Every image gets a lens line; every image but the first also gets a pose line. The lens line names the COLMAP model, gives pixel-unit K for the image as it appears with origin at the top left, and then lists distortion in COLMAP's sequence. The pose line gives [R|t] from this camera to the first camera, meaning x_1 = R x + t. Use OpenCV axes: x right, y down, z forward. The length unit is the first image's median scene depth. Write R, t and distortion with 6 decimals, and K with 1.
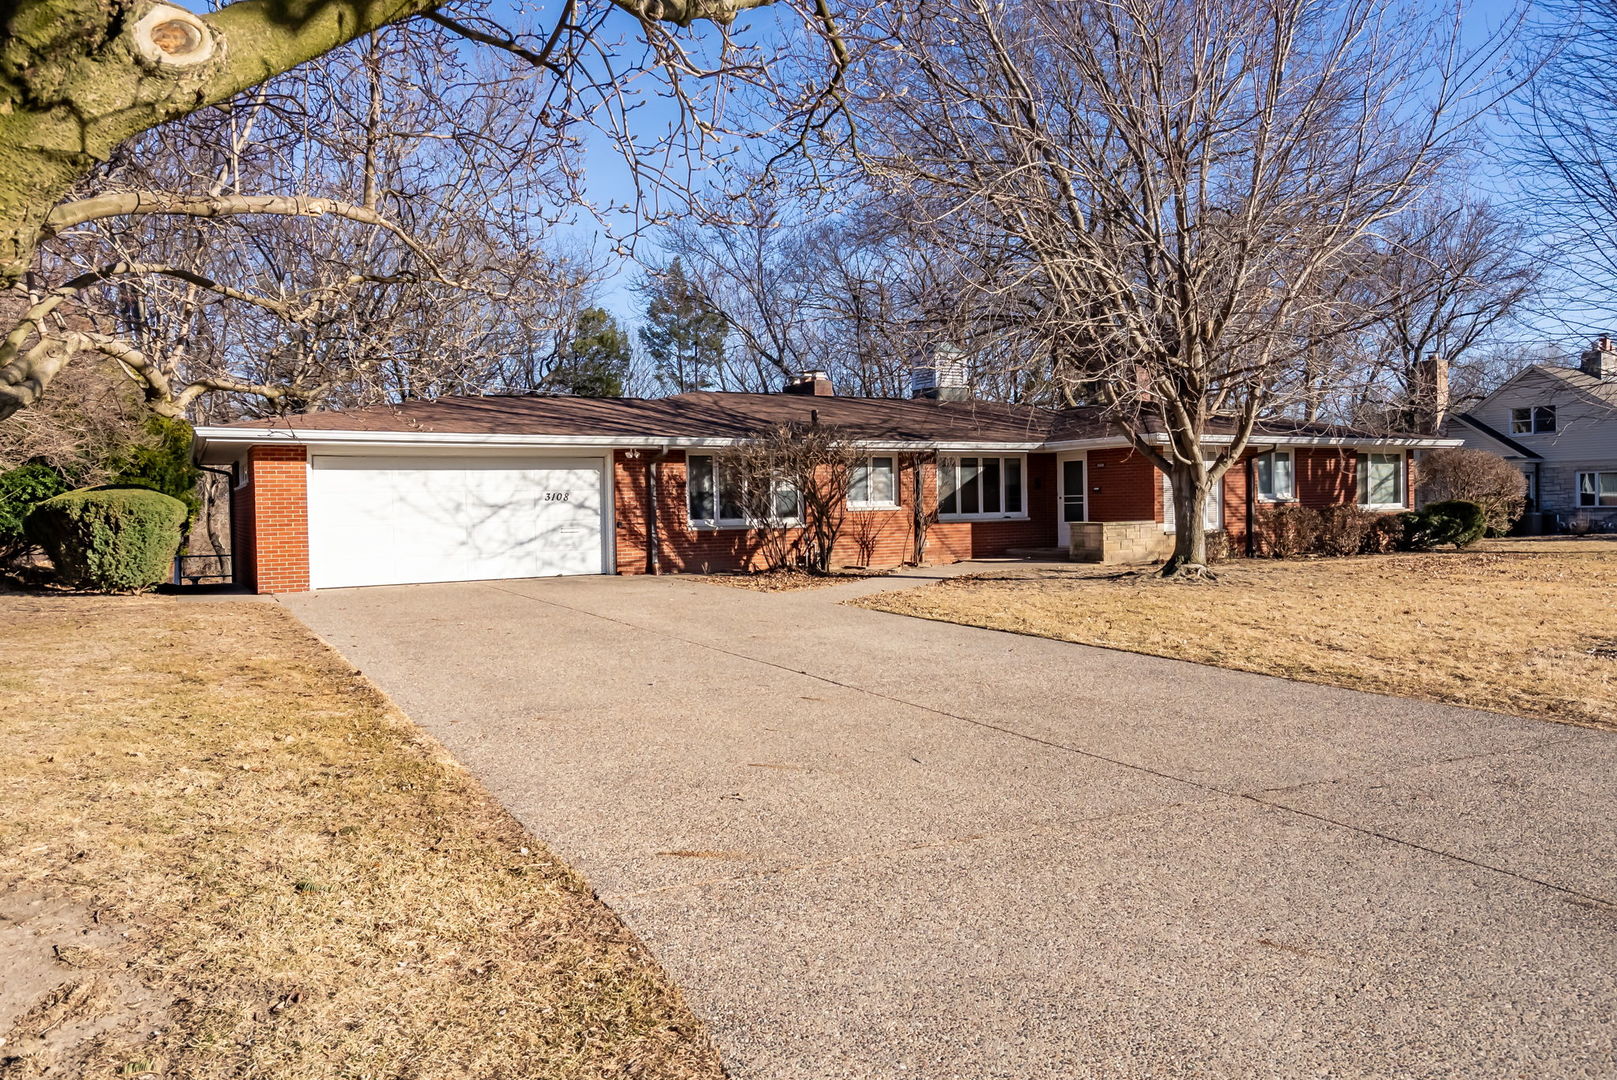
lens RADIAL K [[768.9, 0, 806.0], [0, 768.9, 547.1], [0, 0, 1]] dist [-0.000675, 0.000083]
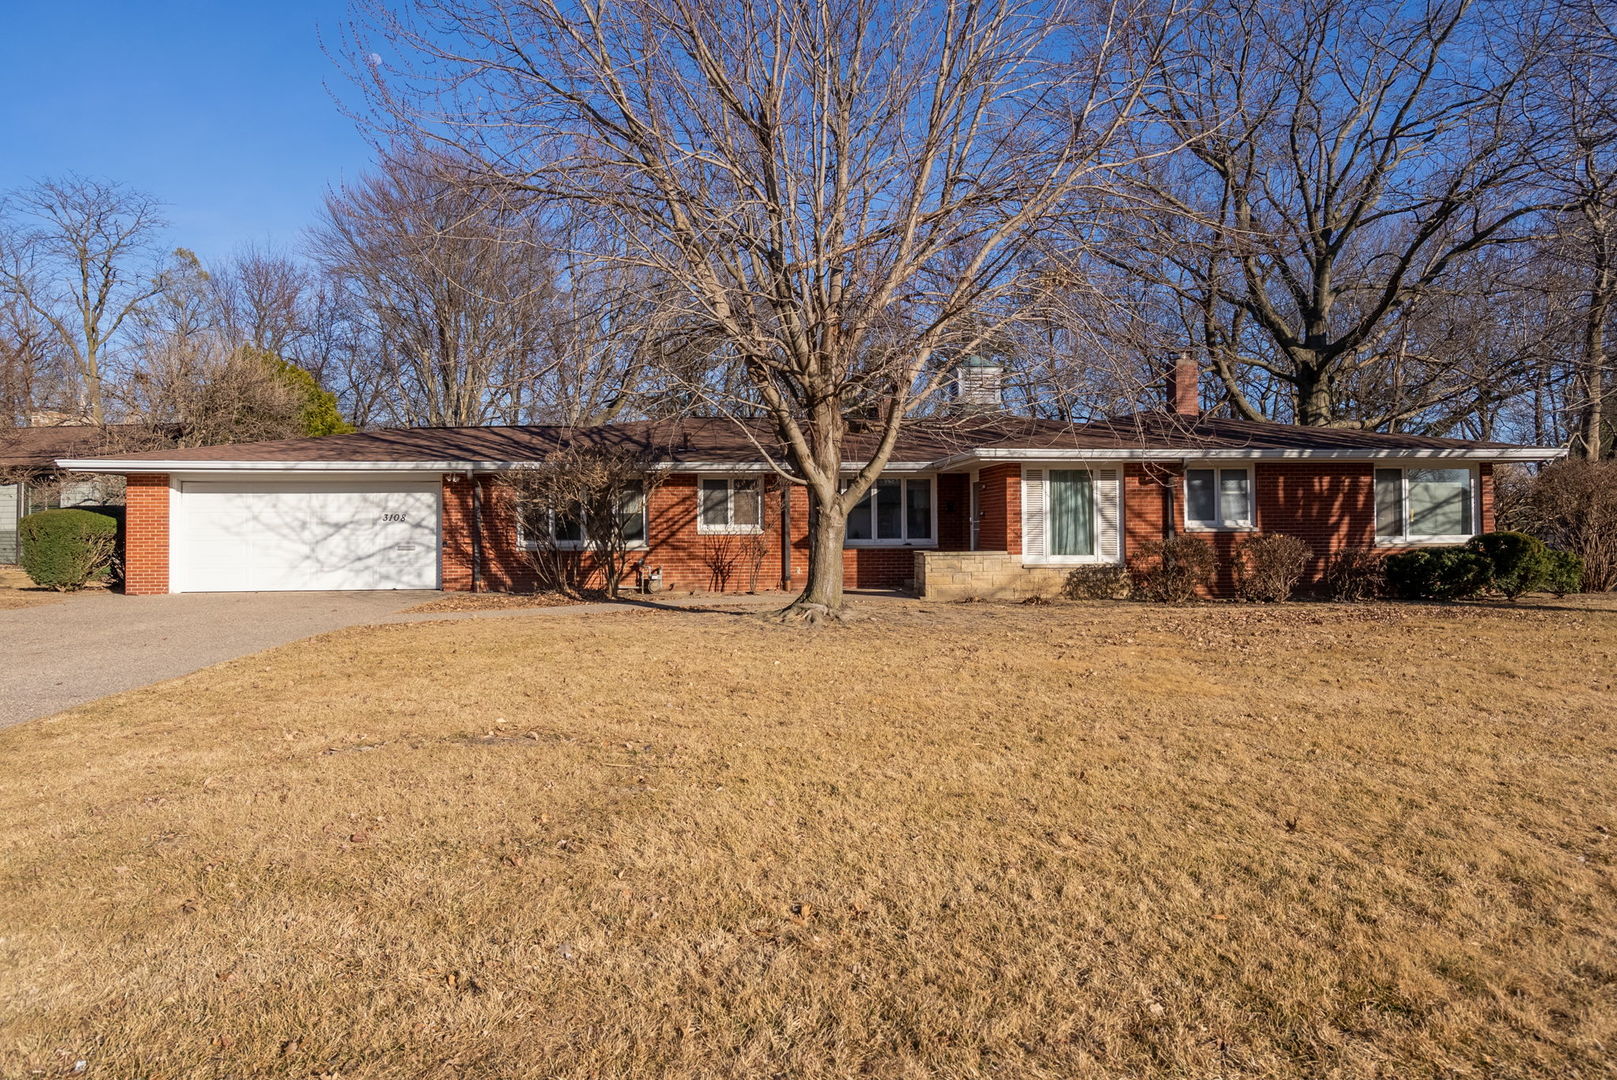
lens RADIAL K [[768.9, 0, 806.0], [0, 768.9, 547.1], [0, 0, 1]] dist [-0.000675, 0.000083]
pose [[0.950187, 0.019079, -0.311096, 0.553224], [-0.028714, 0.999238, -0.026419, -0.009879], [0.310355, 0.034035, 0.950011, 0.129245]]
